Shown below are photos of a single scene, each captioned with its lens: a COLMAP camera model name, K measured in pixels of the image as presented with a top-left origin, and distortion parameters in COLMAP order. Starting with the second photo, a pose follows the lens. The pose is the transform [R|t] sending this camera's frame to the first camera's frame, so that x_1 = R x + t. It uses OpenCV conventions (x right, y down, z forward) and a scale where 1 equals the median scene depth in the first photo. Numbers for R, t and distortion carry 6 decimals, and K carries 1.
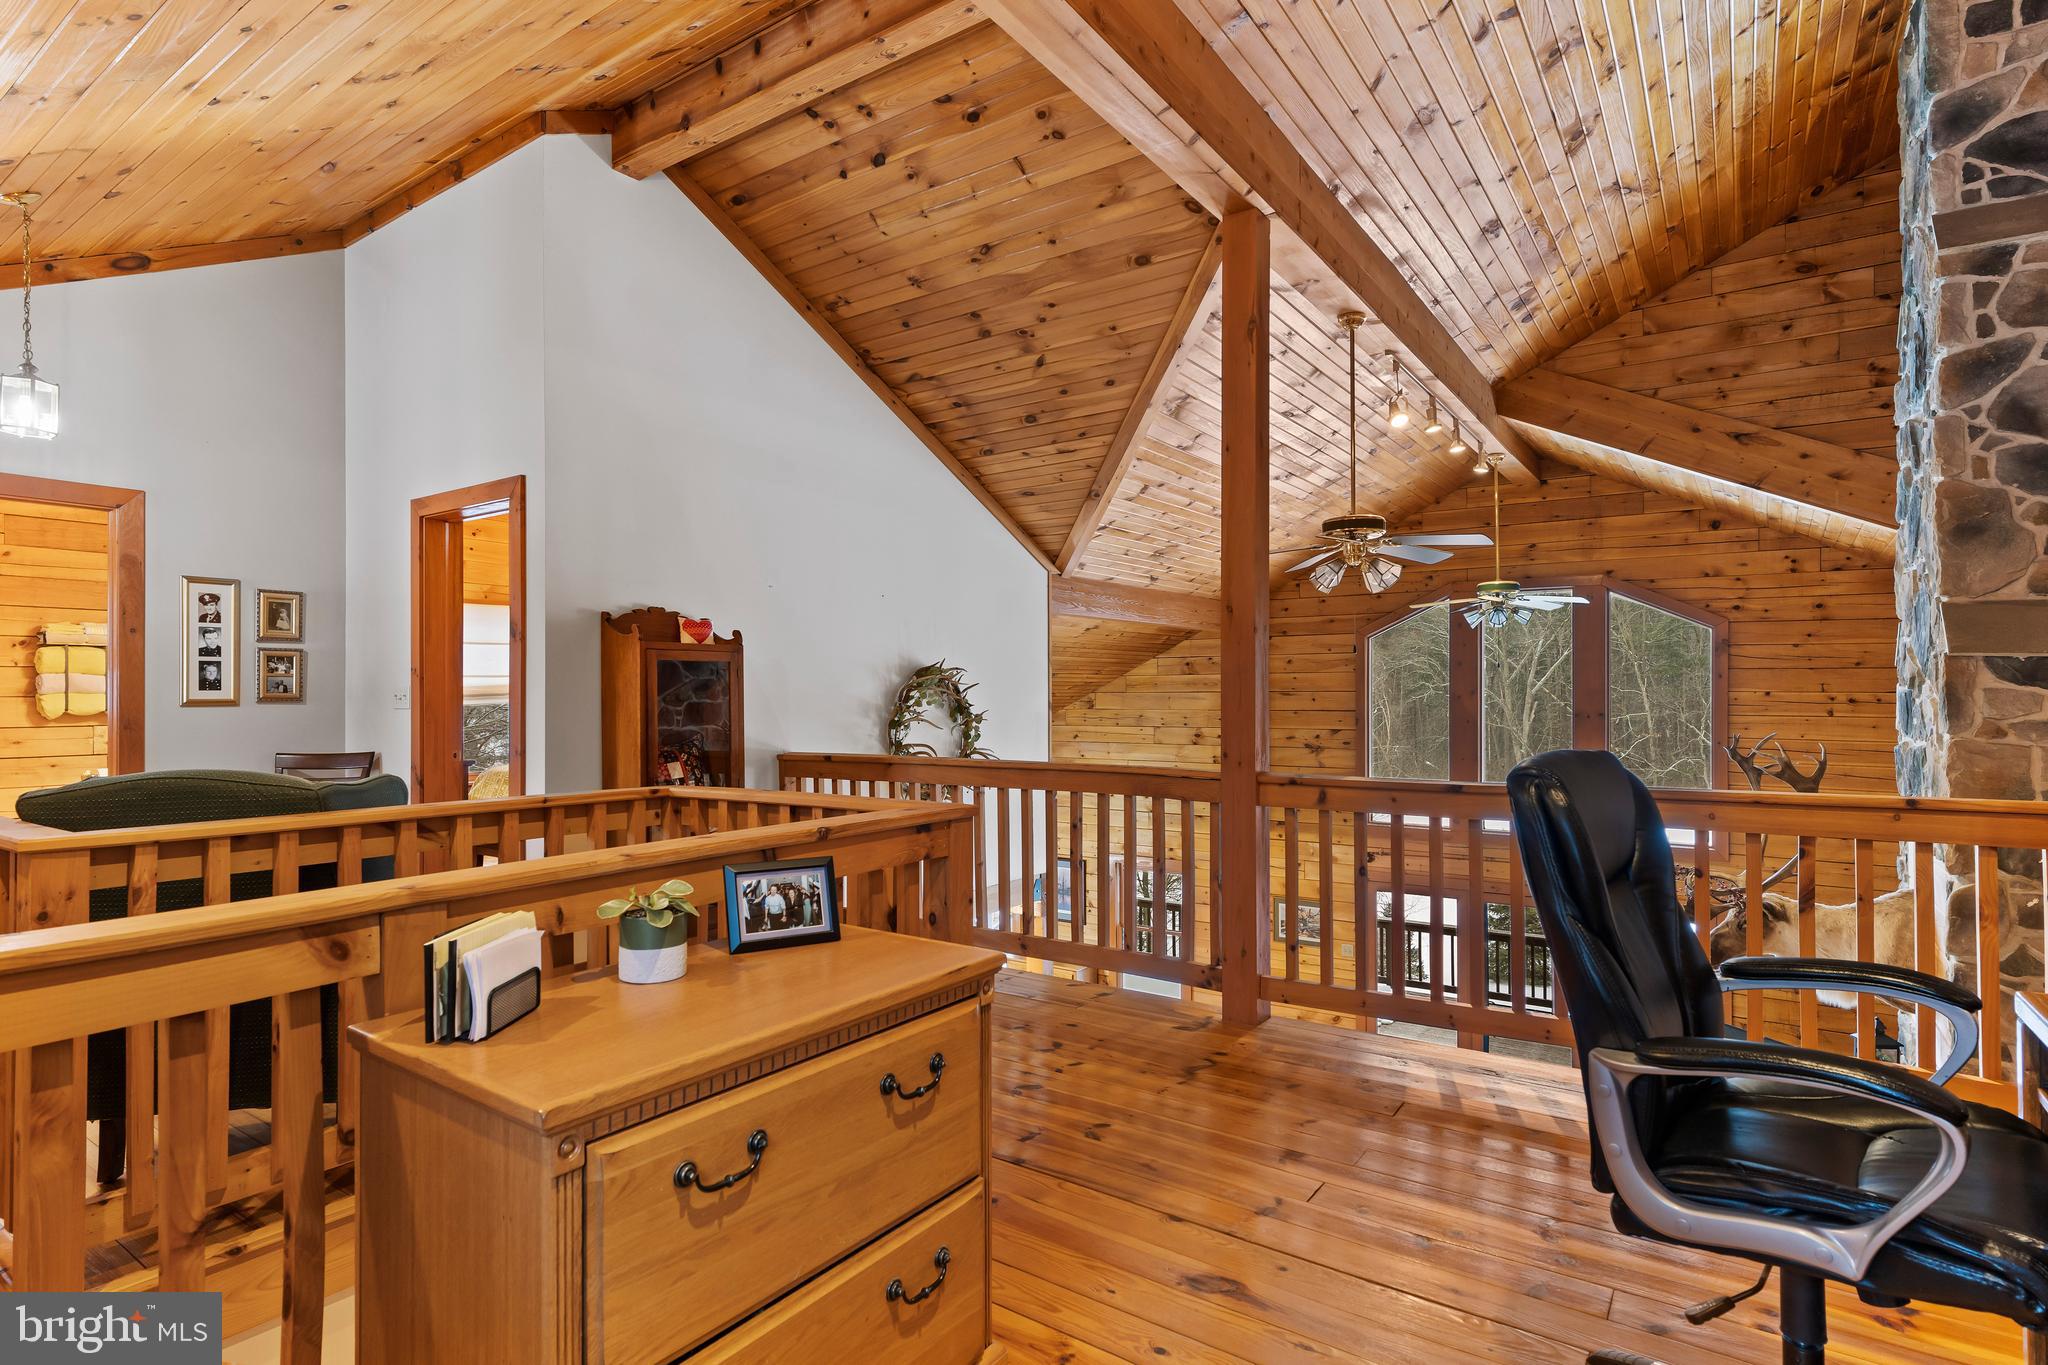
lens RADIAL K [[1051.4, 0, 1014.1], [0, 1051.4, 685.1], [0, 0, 1]] dist [-0.005108, 0.001662]
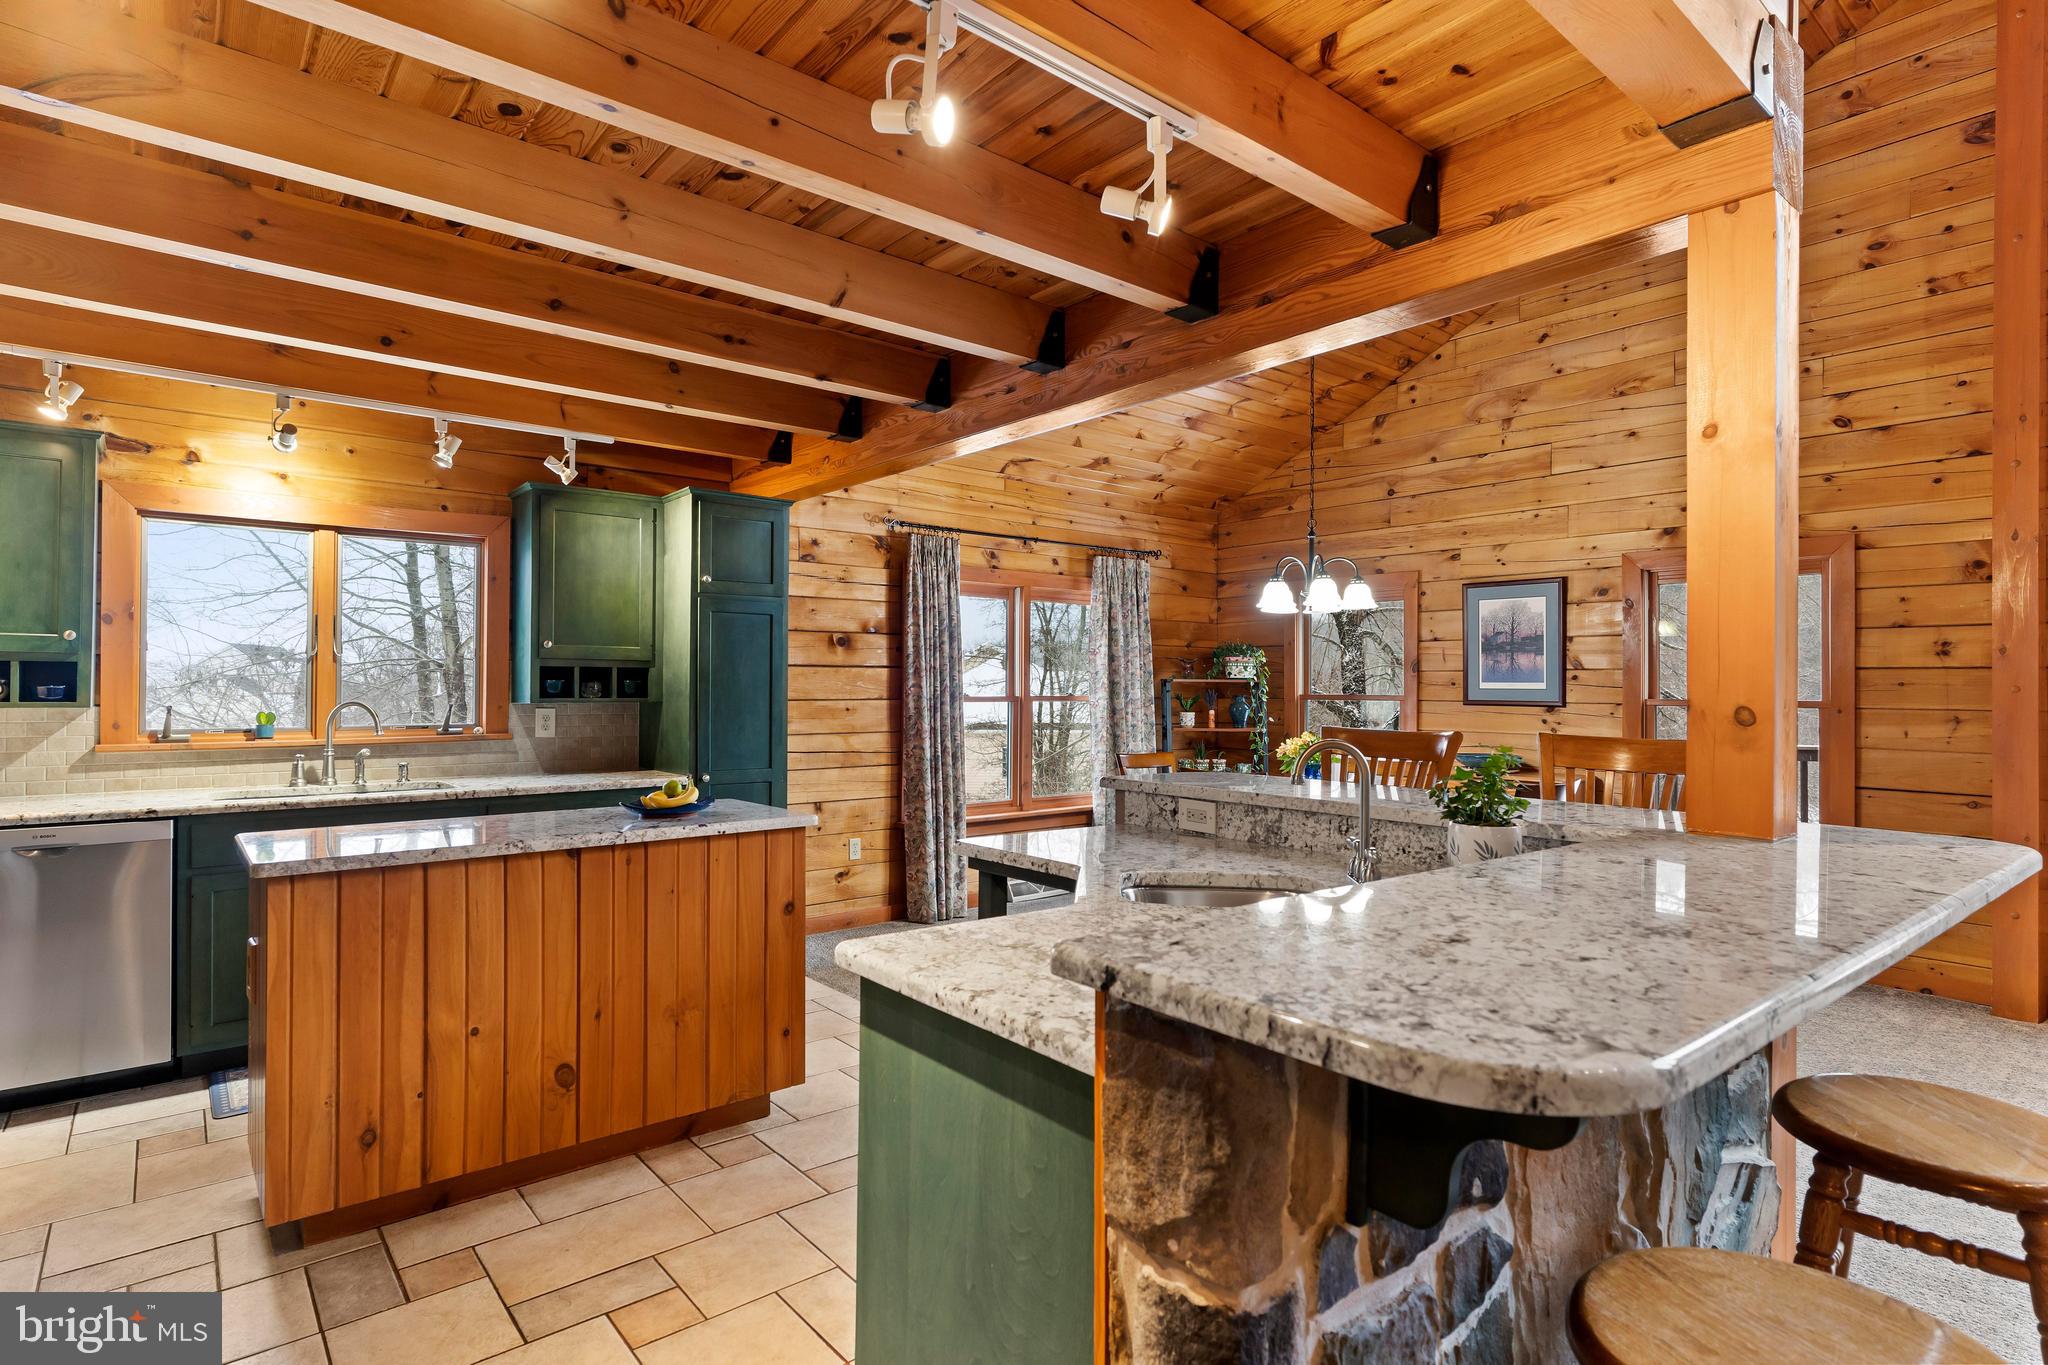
lens RADIAL K [[1042.8, 0, 1016.9], [0, 1042.8, 680.6], [0, 0, 1]] dist [-0.011042, 0.007221]
pose [[0.963993, 0.009464, -0.265761, -0.059378], [-0.009129, 0.999955, 0.002496, 0.252607], [0.265772, 0.000020, 0.964036, 0.531955]]
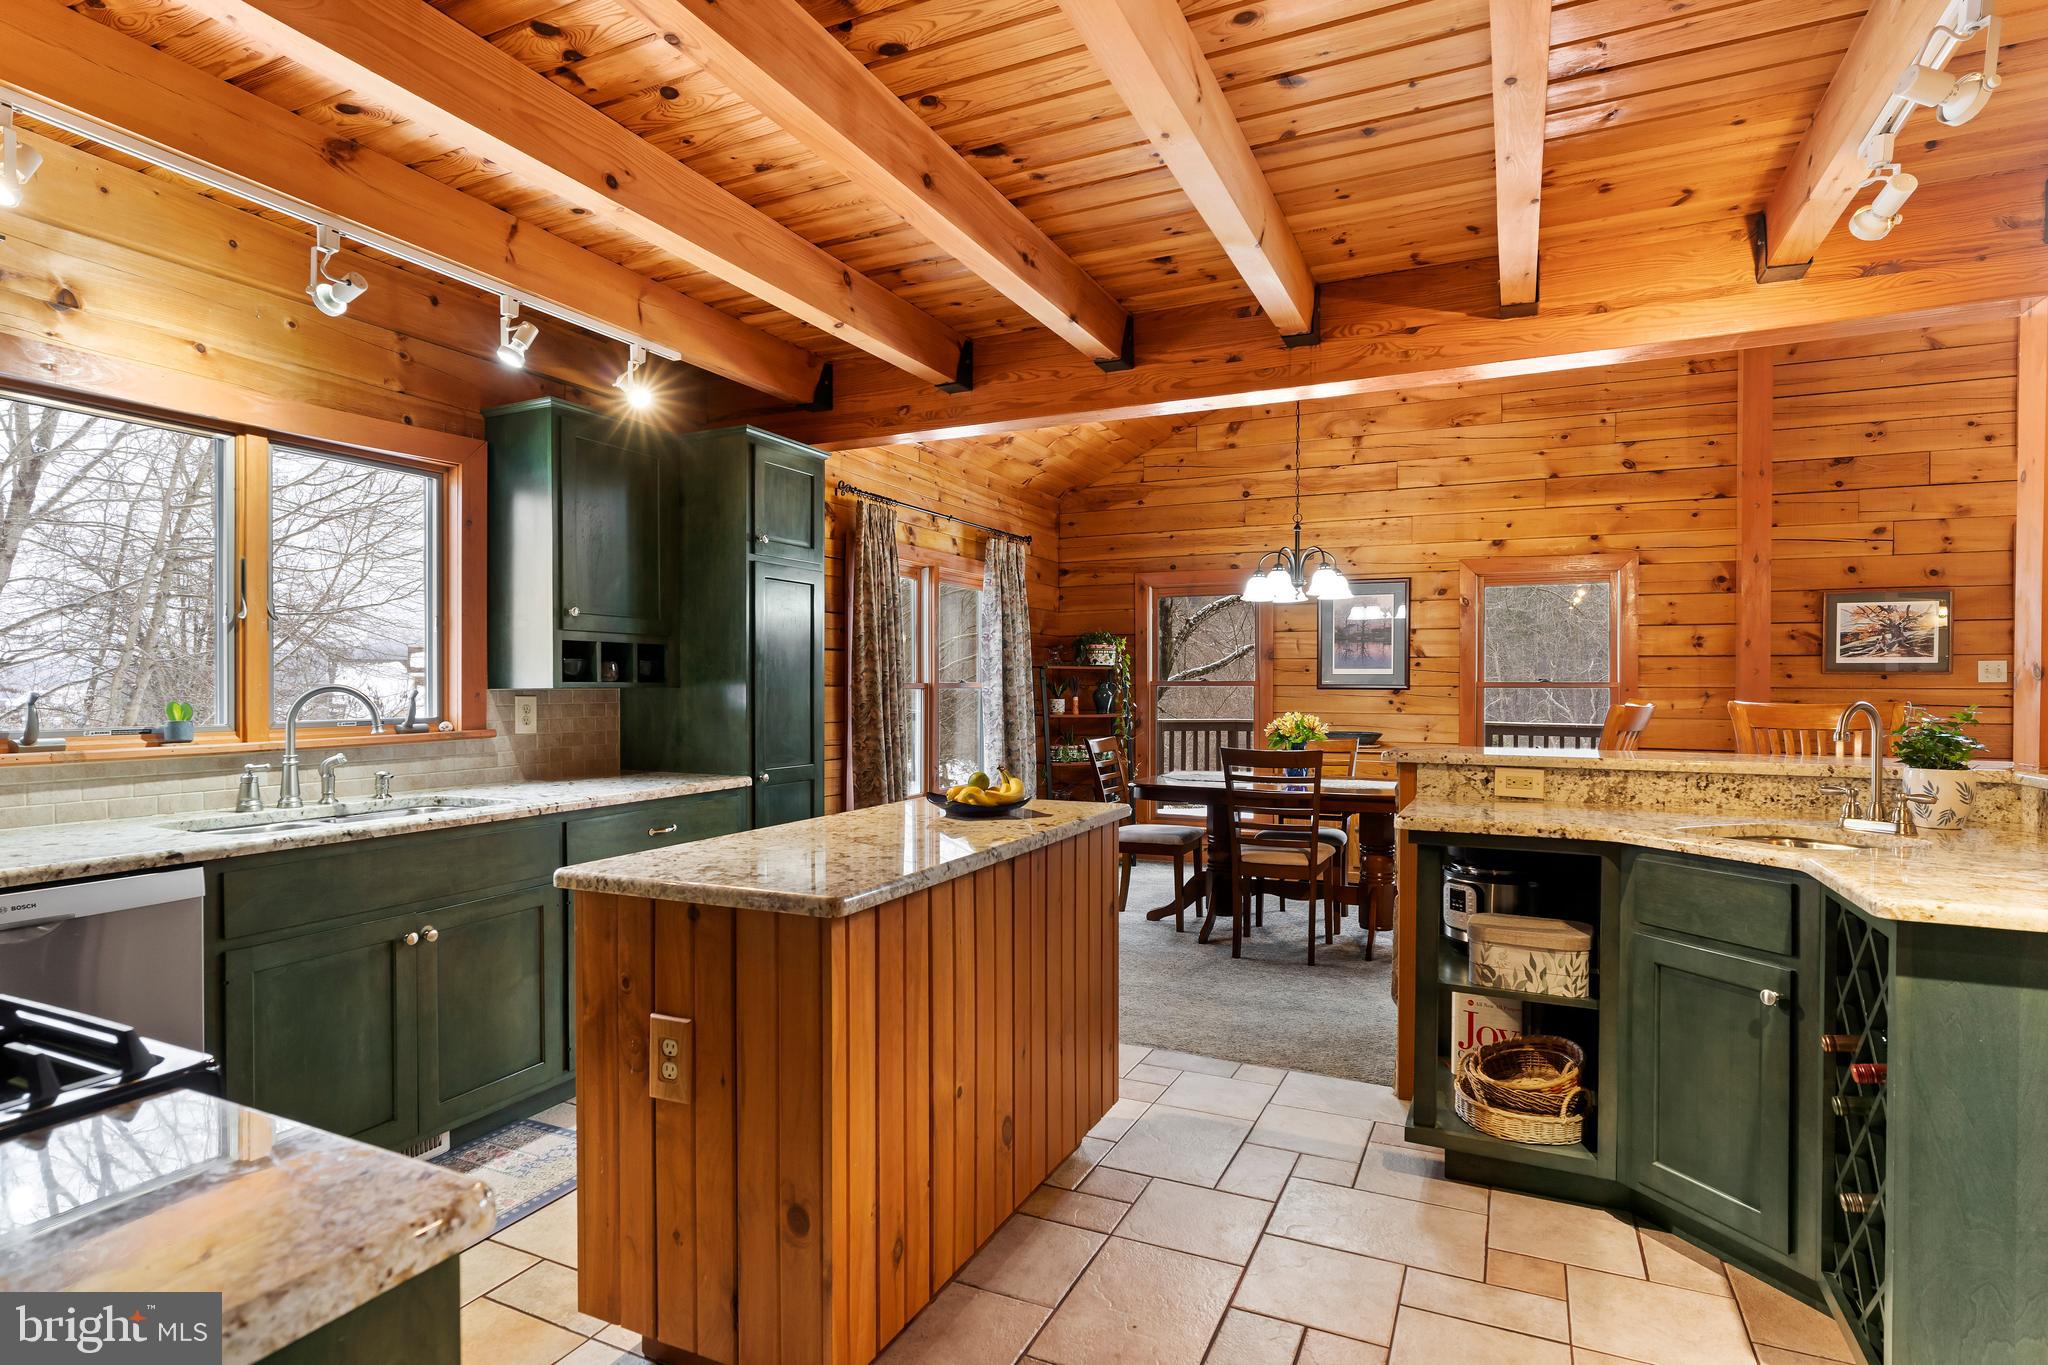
lens RADIAL K [[1052.2, 0, 1021.1], [0, 1052.2, 692.7], [0, 0, 1]] dist [-0.004802, 0.000837]
pose [[0.985837, 0.006239, 0.167591, -0.279584], [-0.008814, 0.999854, 0.014624, 0.260158], [-0.167476, -0.015894, 0.985748, 0.540945]]
